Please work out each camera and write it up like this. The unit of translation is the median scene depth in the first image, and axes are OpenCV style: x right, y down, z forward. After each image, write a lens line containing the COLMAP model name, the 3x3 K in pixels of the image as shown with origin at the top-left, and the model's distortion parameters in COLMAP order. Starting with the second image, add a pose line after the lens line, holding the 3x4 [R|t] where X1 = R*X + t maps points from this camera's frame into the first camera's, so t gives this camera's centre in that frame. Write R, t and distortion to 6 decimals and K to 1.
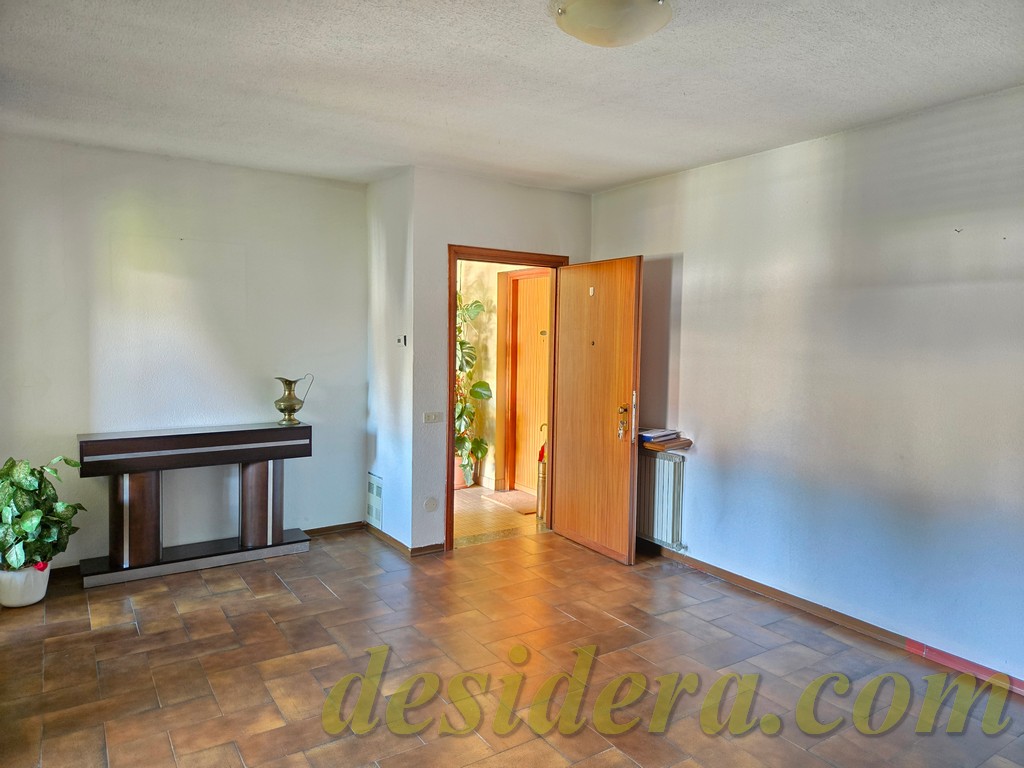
lens RADIAL K [[687.3, 0, 545.4], [0, 687.3, 368.5], [0, 0, 1]] dist [0.050896, -0.034522]
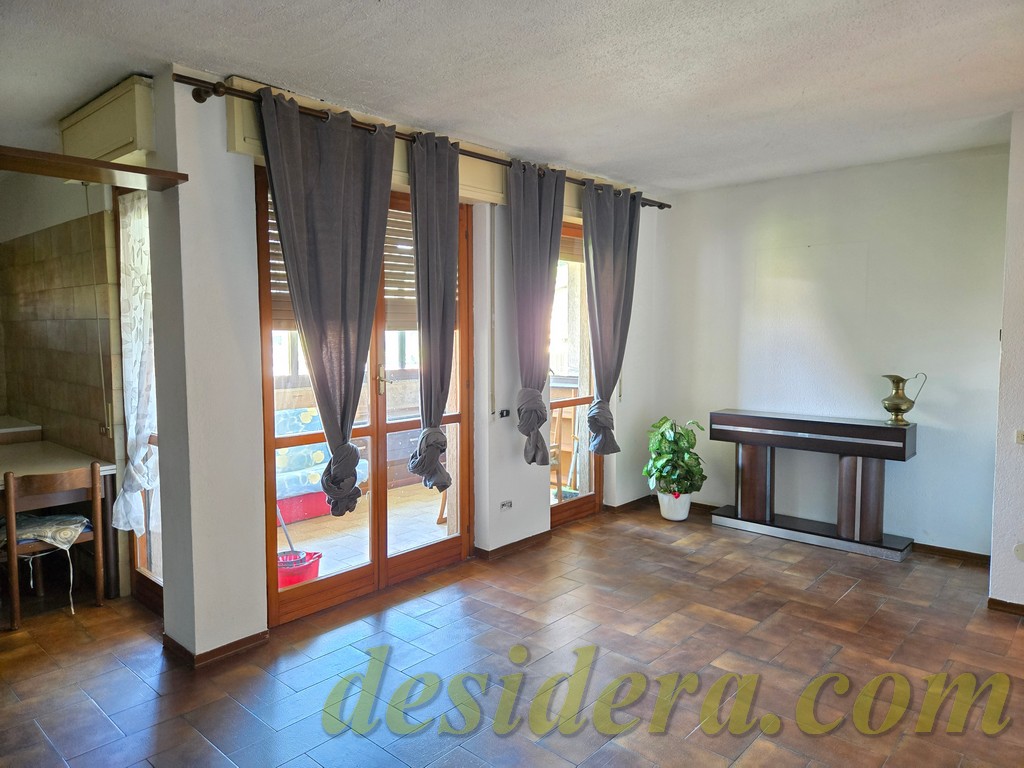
lens RADIAL K [[687.3, 0, 510.3], [0, 687.3, 387.4], [0, 0, 1]] dist [0.050896, -0.034522]
pose [[0.228759, 0.065893, -0.971250, 0.503537], [-0.043005, 0.997417, 0.057539, -0.002726], [0.972533, 0.028606, 0.231002, 0.310490]]
